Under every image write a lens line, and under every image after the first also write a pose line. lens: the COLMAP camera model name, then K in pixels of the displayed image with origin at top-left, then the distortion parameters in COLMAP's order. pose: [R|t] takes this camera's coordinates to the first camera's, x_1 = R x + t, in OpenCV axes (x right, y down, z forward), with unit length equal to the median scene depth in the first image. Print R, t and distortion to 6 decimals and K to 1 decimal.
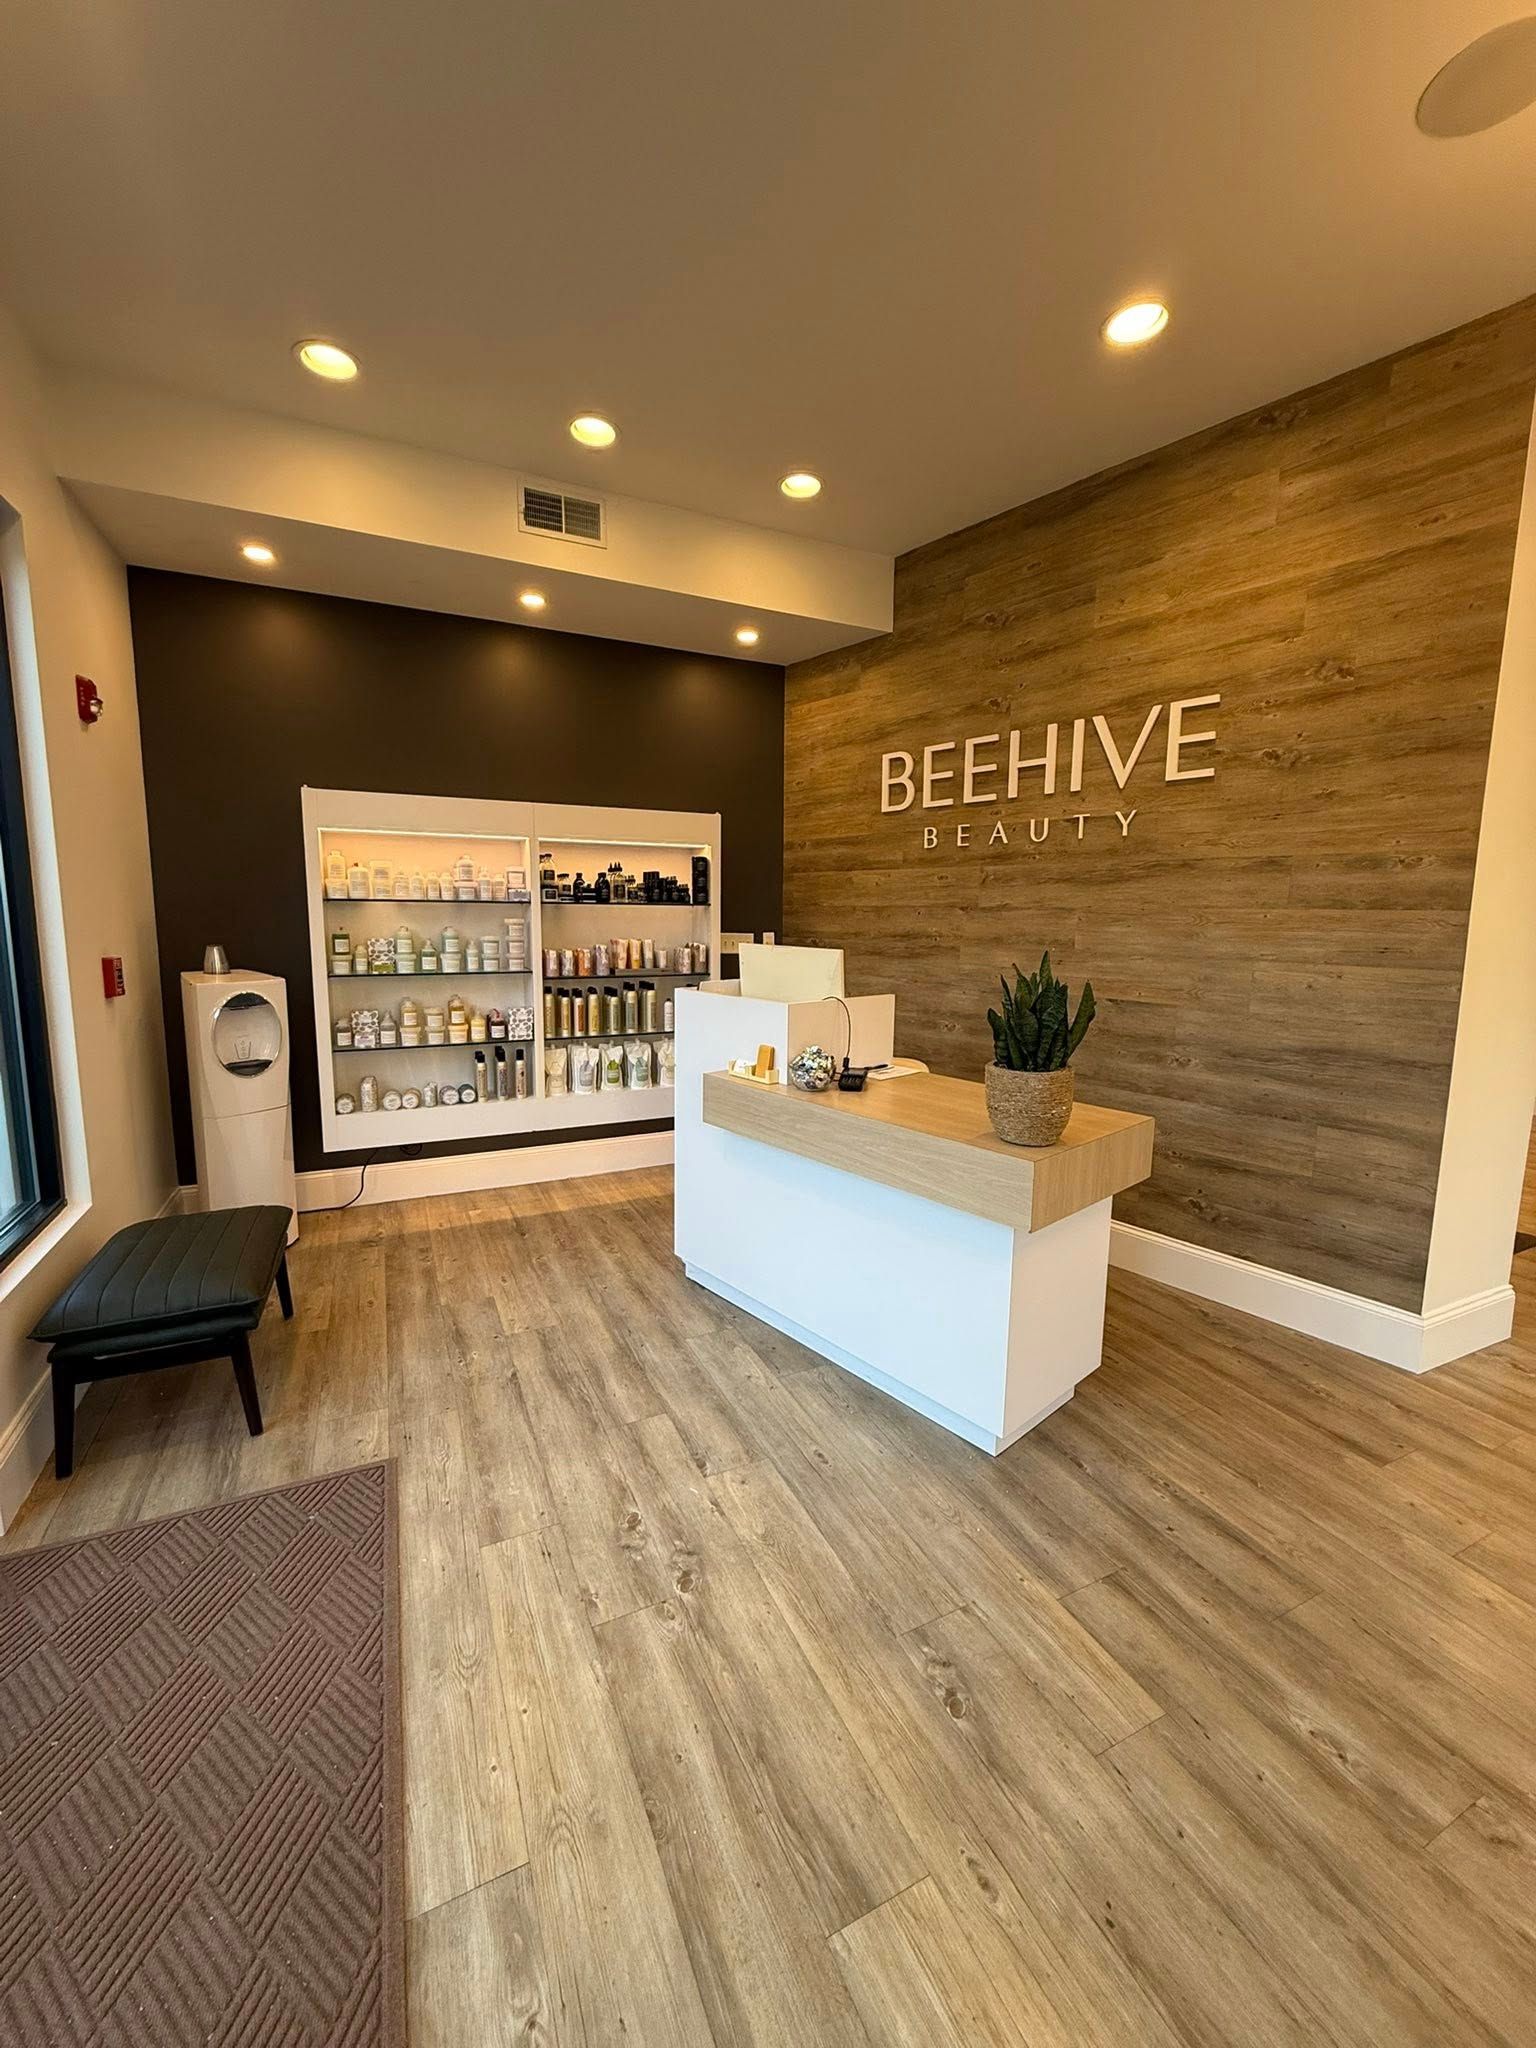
lens RADIAL K [[816.9, 0, 773.9], [0, 816.9, 1017.6], [0, 0, 1]] dist [-0.001231, -0.000183]
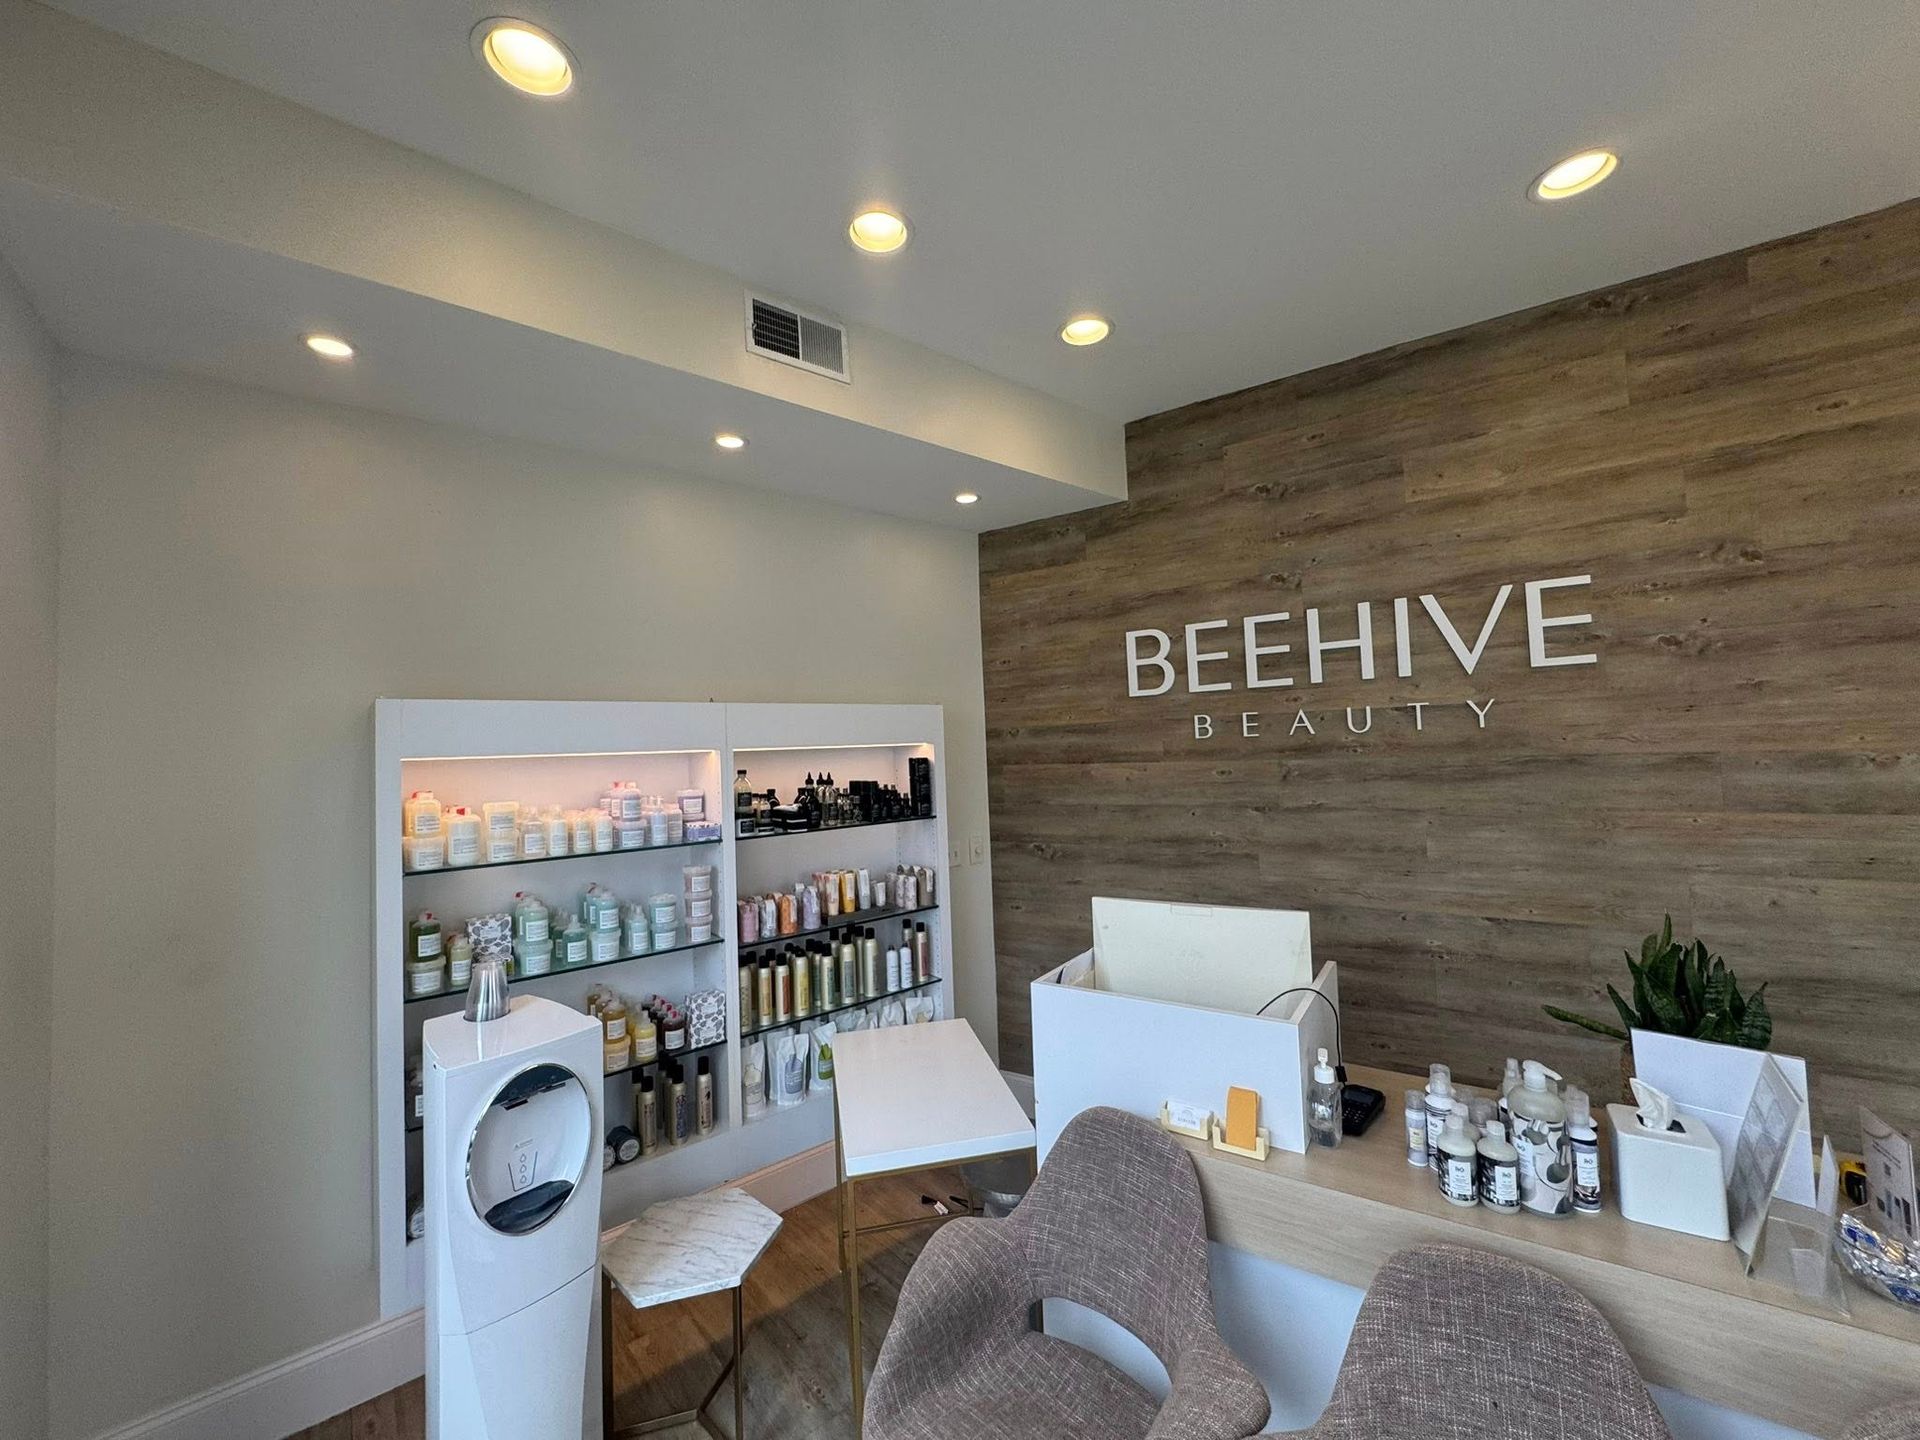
lens RADIAL K [[765.8, 0, 958.9], [0, 765.8, 713.3], [0, 0, 1]] dist [-0.001231, -0.000183]
pose [[0.966020, -0.035164, 0.256063, -0.285834], [0.079980, 0.982746, -0.166774, -0.131377], [-0.245780, 0.181587, 0.952165, 0.322223]]
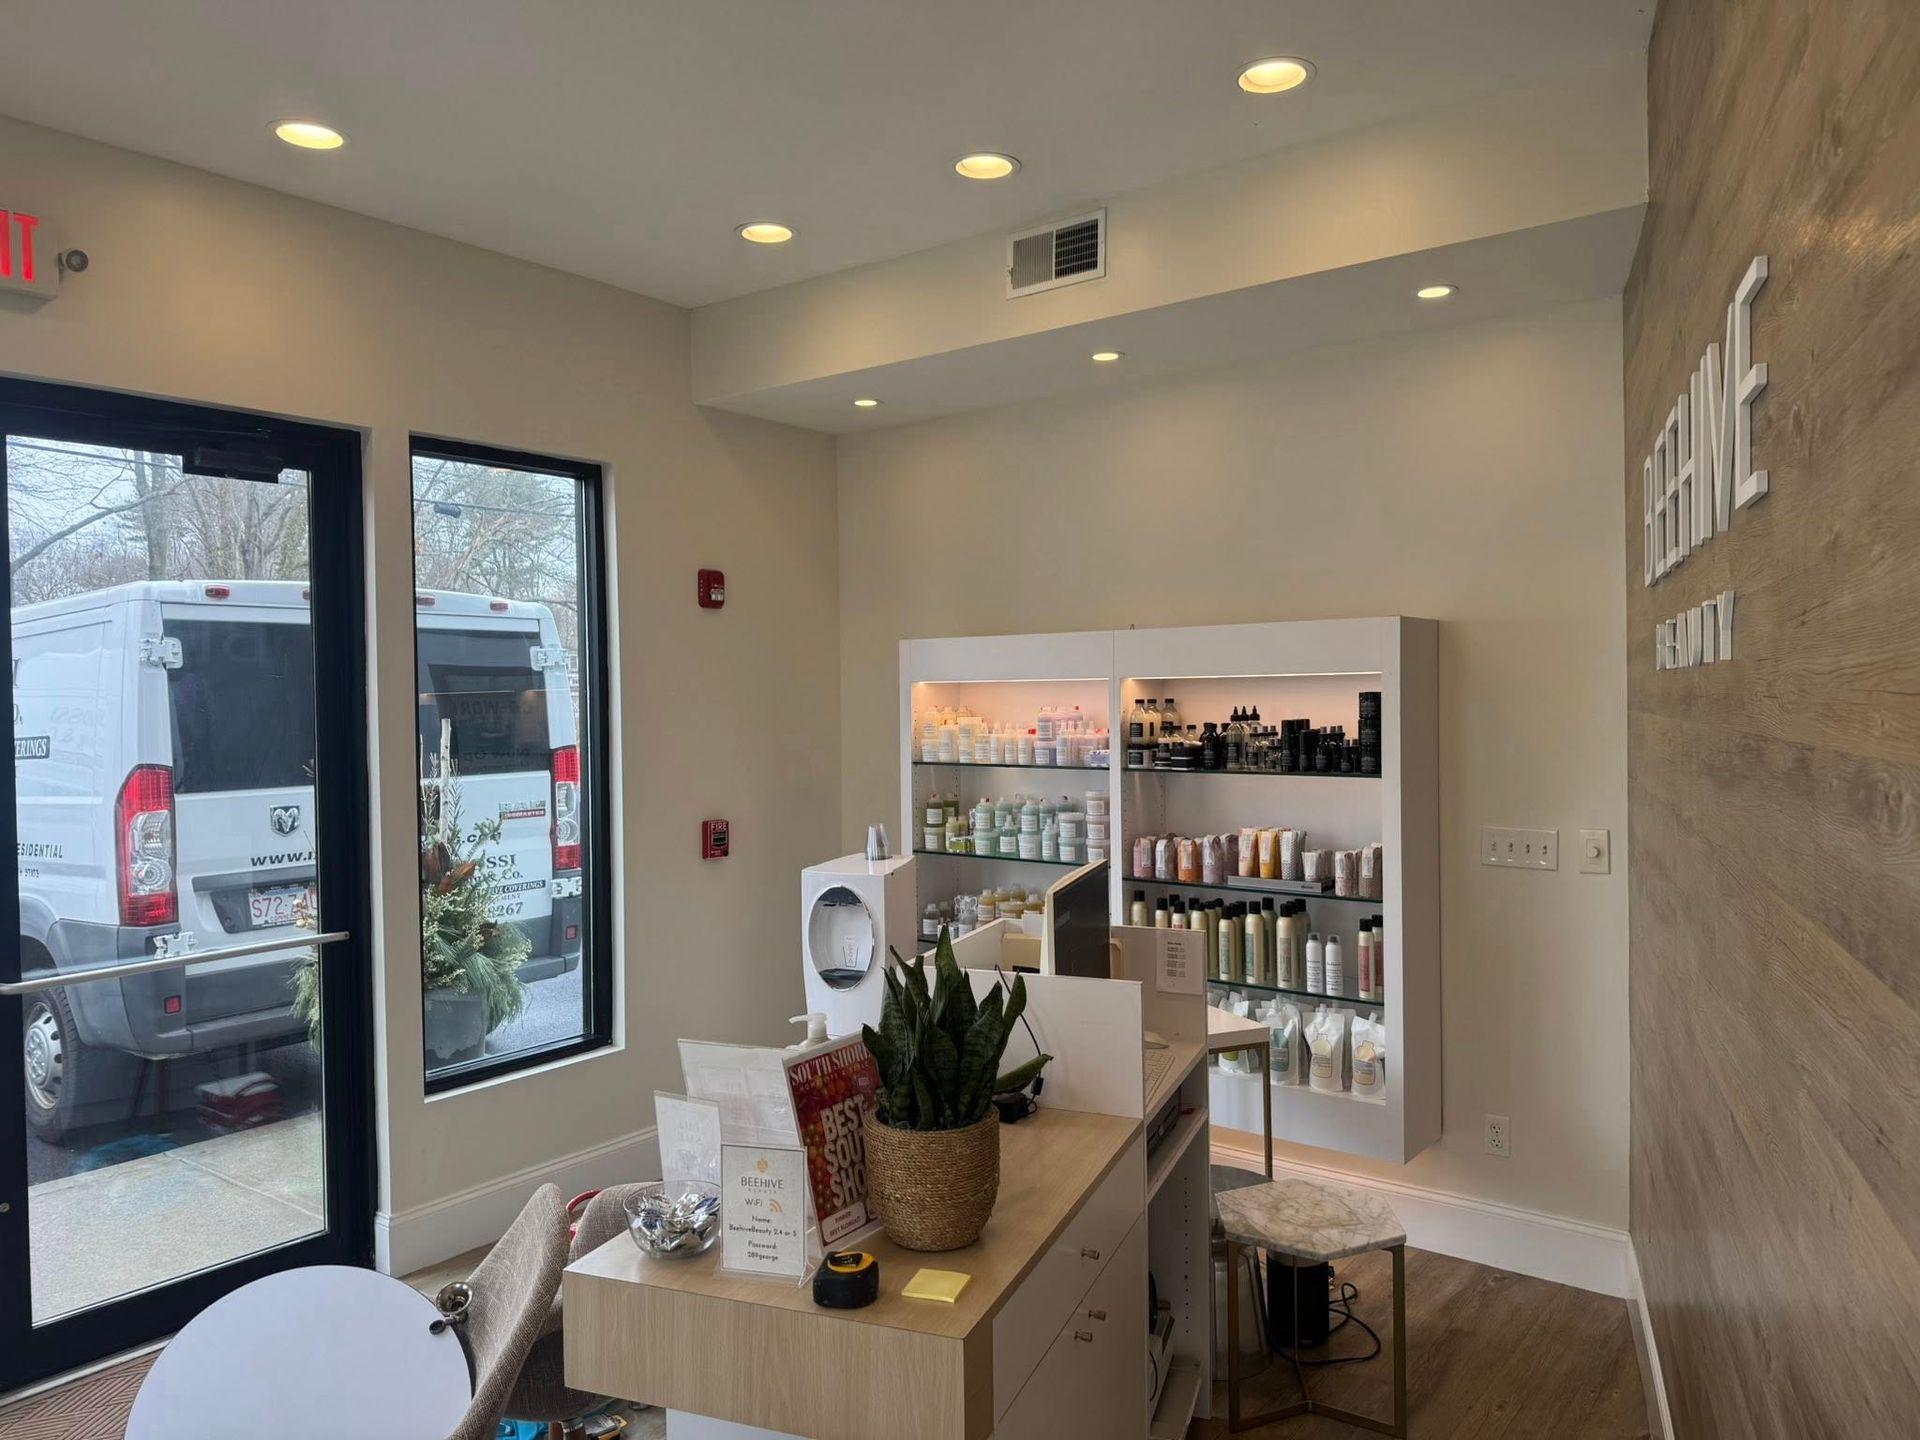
lens RADIAL K [[1301.5, 0, 921.9], [0, 1301.5, 712.1], [0, 0, 1]] dist [0.084661, -0.074508]
pose [[0.436727, -0.007359, -0.899564, 0.691201], [-0.096860, 0.993769, -0.055154, -0.120095], [0.894365, 0.111219, 0.433292, 0.390423]]
